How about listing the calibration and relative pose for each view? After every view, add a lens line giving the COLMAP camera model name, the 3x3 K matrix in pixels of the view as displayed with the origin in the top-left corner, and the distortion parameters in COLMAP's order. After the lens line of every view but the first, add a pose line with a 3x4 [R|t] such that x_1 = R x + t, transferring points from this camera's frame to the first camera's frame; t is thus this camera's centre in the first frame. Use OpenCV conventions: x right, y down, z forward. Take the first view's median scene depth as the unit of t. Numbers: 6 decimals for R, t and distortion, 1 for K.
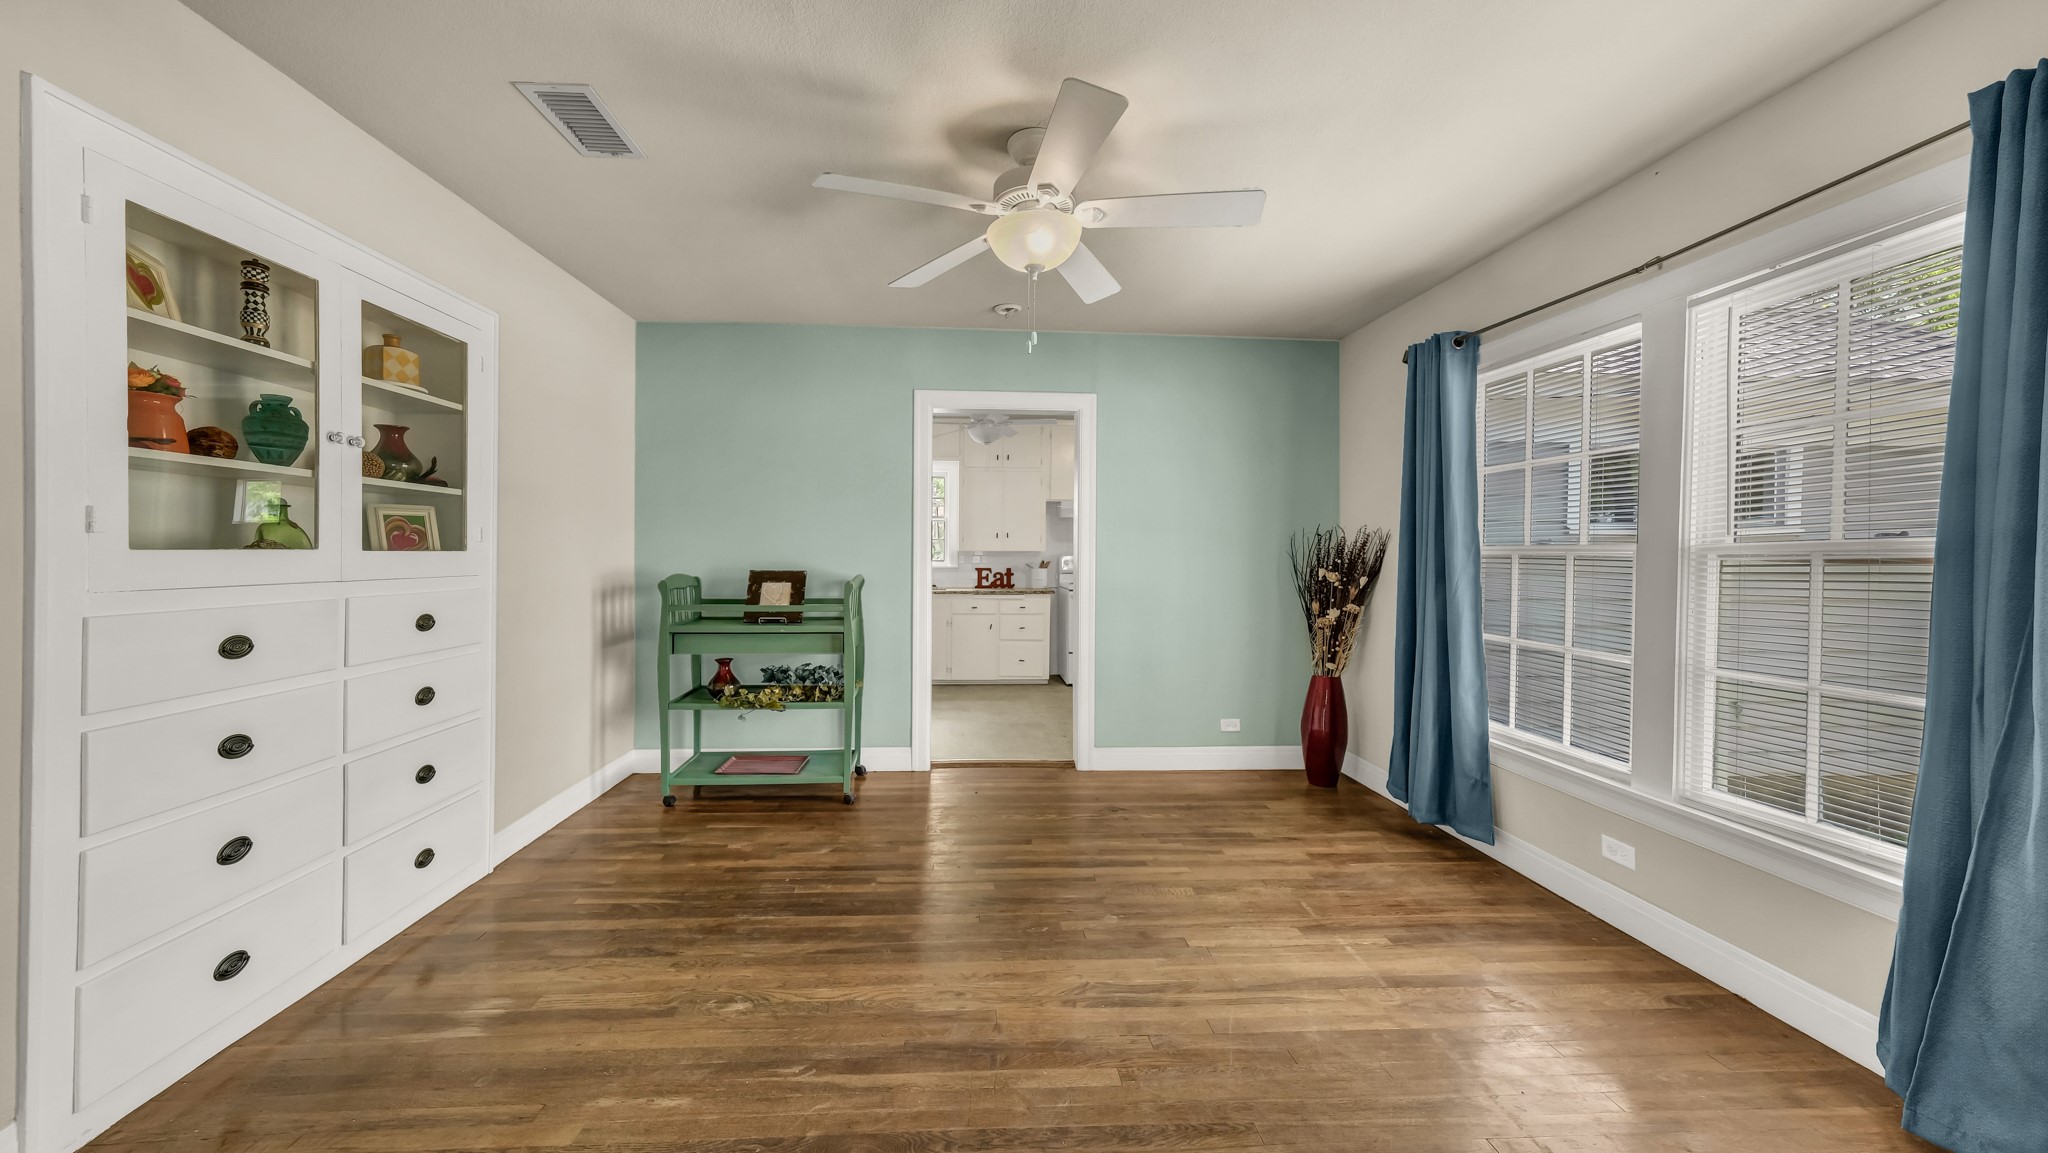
lens RADIAL K [[689.0, 0, 1004.7], [0, 689.0, 562.6], [0, 0, 1]] dist [-0.003290, 0.000034]
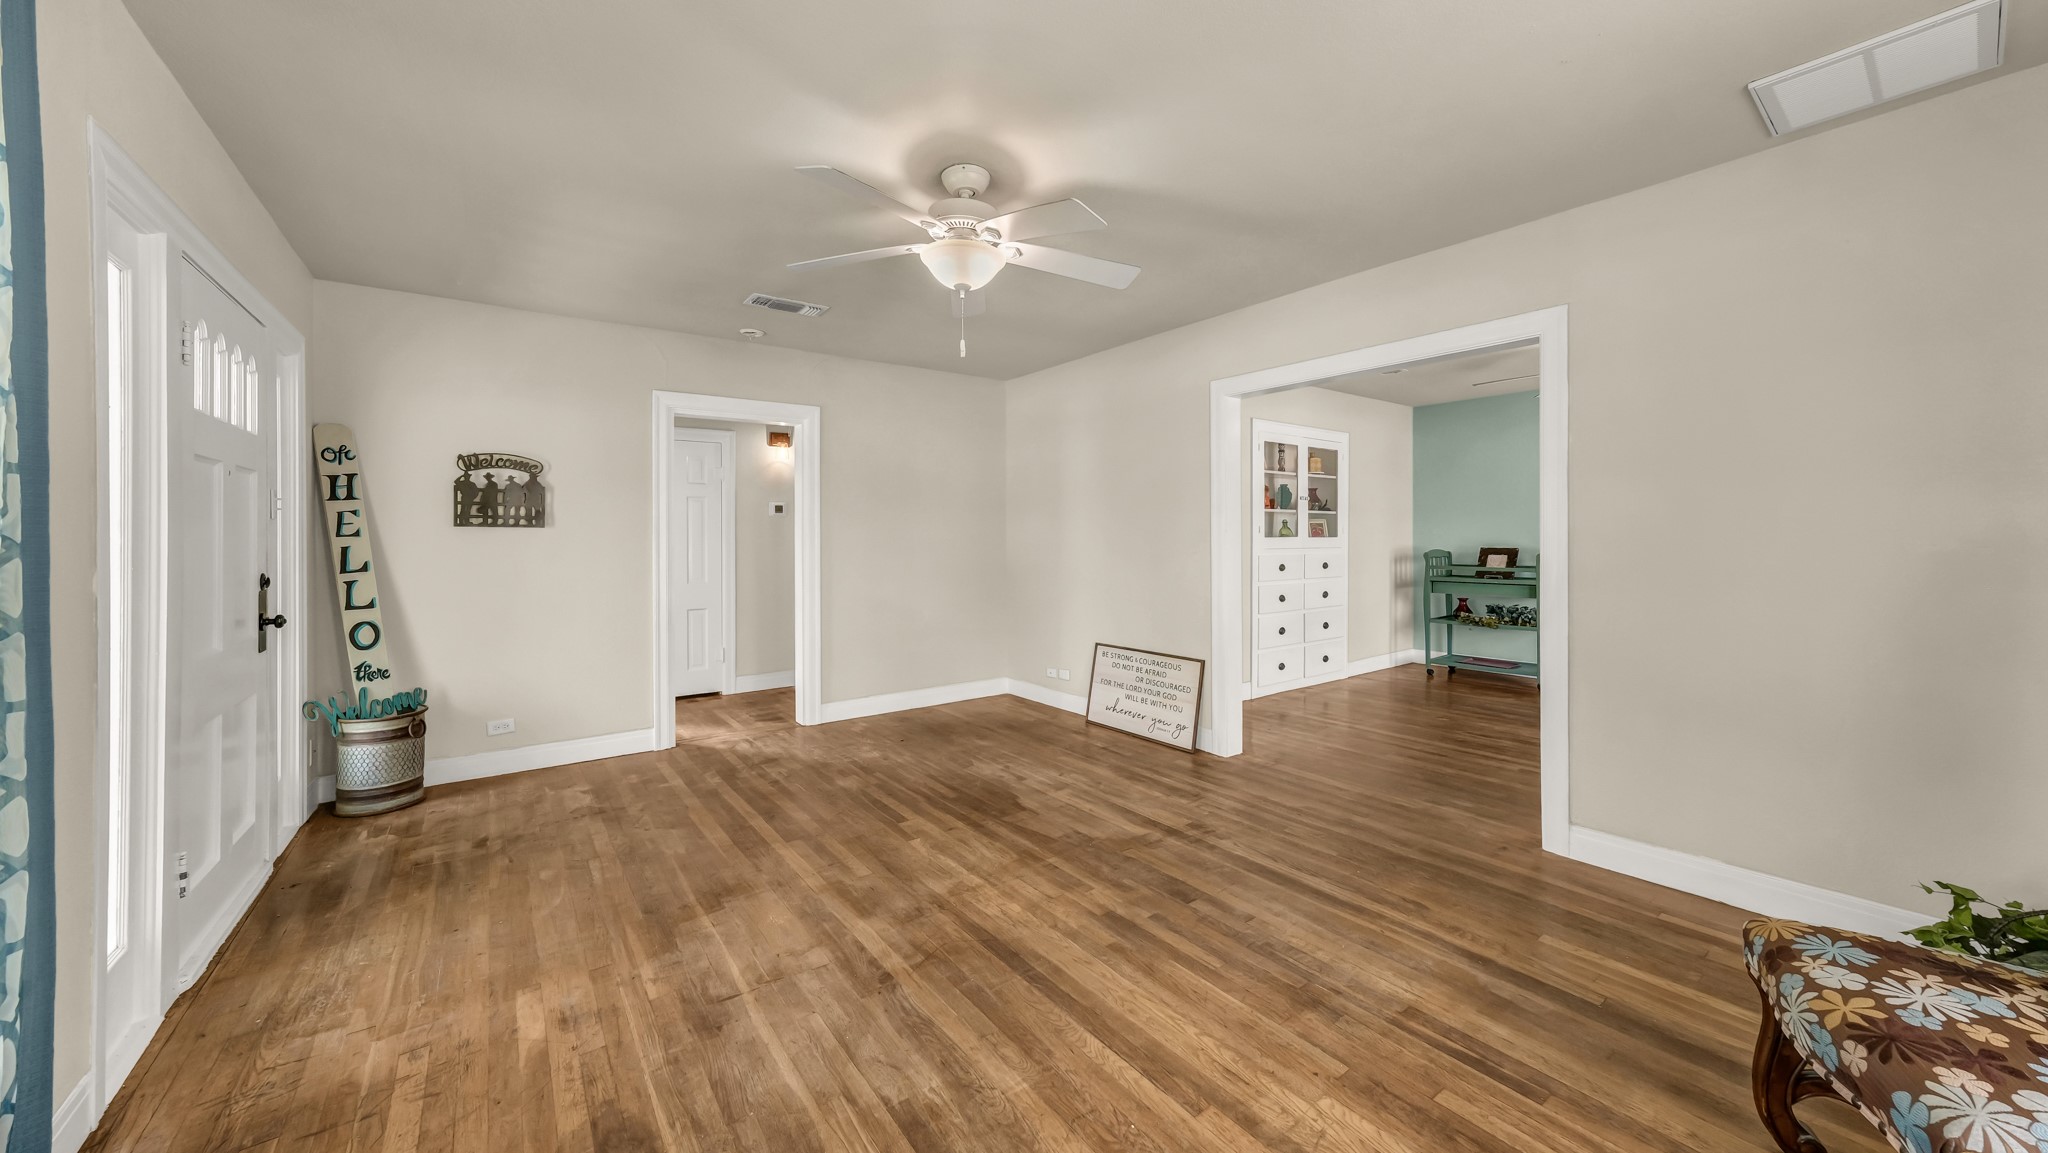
lens RADIAL K [[734.4, 0, 1017.2], [0, 734.4, 532.5], [0, 0, 1]] dist [-0.001699, 0.000230]
pose [[0.527753, -0.013721, -0.849287, 0.633507], [-0.003388, 0.999828, -0.018258, 0.013725], [0.849391, 0.012513, 0.527616, -1.030866]]
